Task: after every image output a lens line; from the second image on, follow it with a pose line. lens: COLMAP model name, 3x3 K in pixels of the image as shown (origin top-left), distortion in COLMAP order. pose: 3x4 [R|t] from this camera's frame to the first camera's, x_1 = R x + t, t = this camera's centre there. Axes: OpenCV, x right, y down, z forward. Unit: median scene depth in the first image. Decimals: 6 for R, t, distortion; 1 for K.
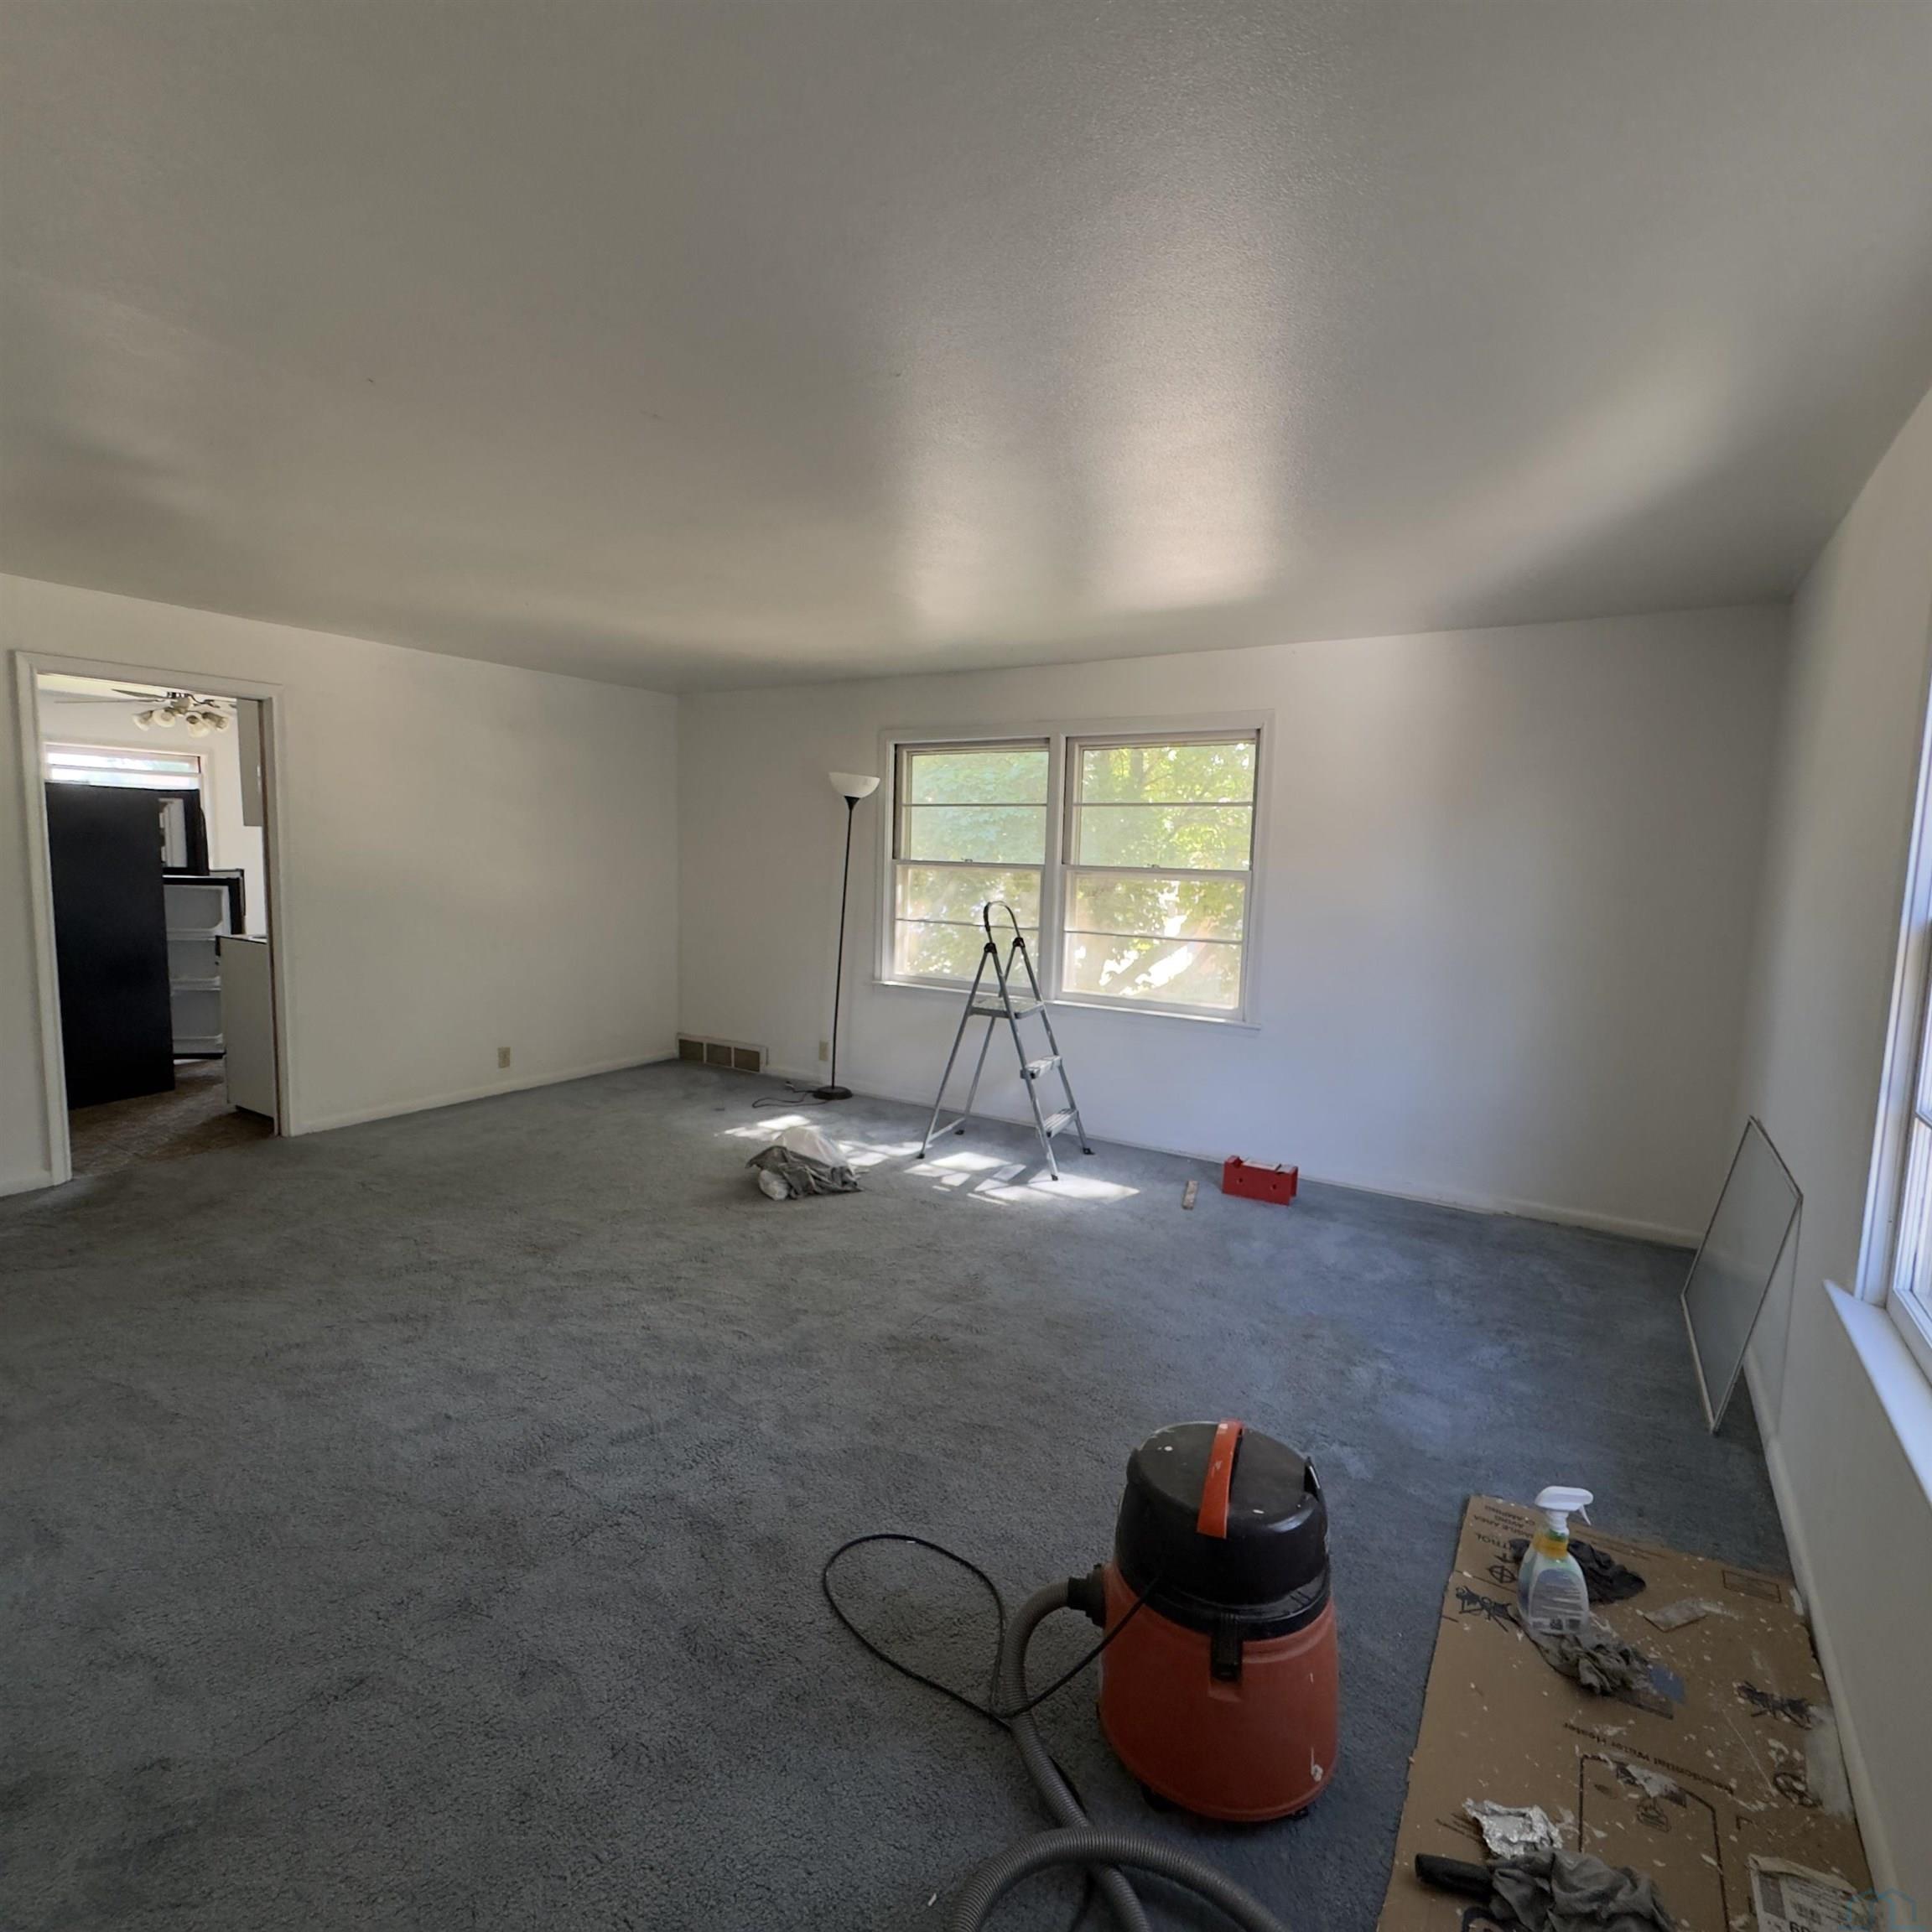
lens RADIAL K [[1030.1, 0, 961.5], [0, 1030.1, 965.2], [0, 0, 1]] dist [-0.004324, 0.001819]
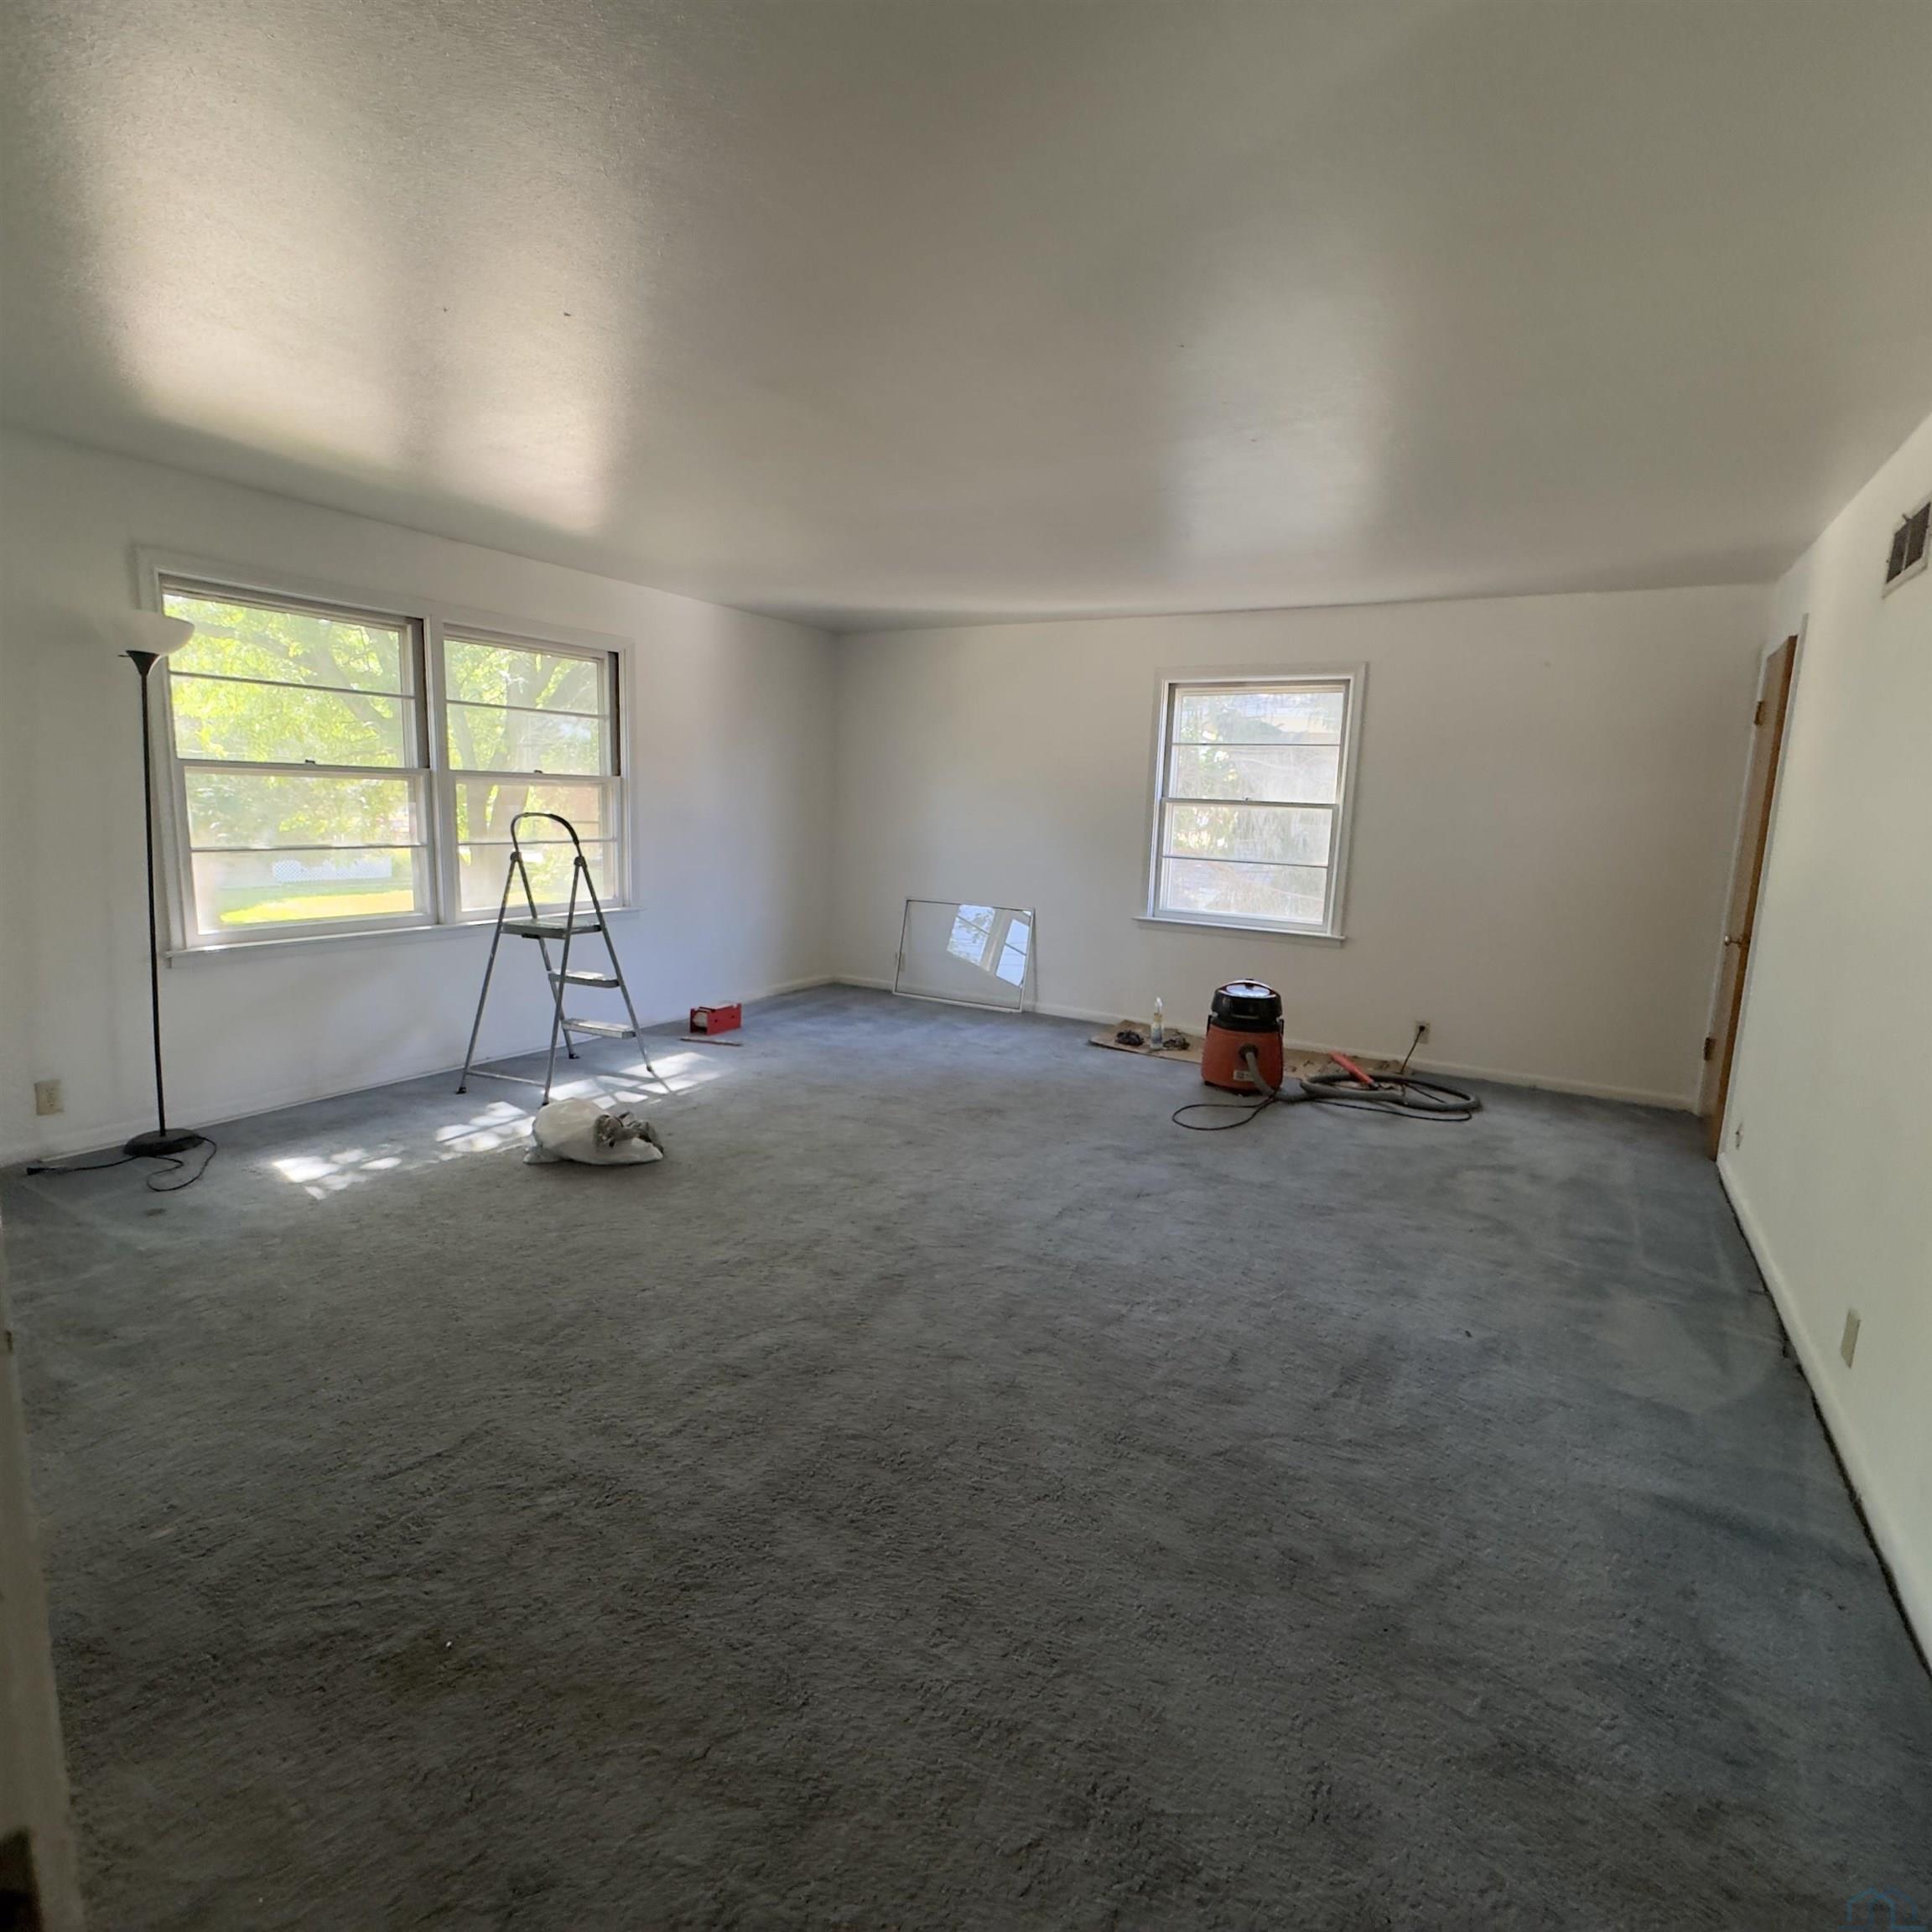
lens RADIAL K [[1030.1, 0, 961.5], [0, 1030.1, 965.2], [0, 0, 1]] dist [-0.004324, 0.001819]
pose [[-0.047574, -0.188256, 0.980967, -0.886821], [0.071315, 0.978933, 0.191324, -0.076519], [-0.996319, 0.079060, -0.033147, 0.646287]]
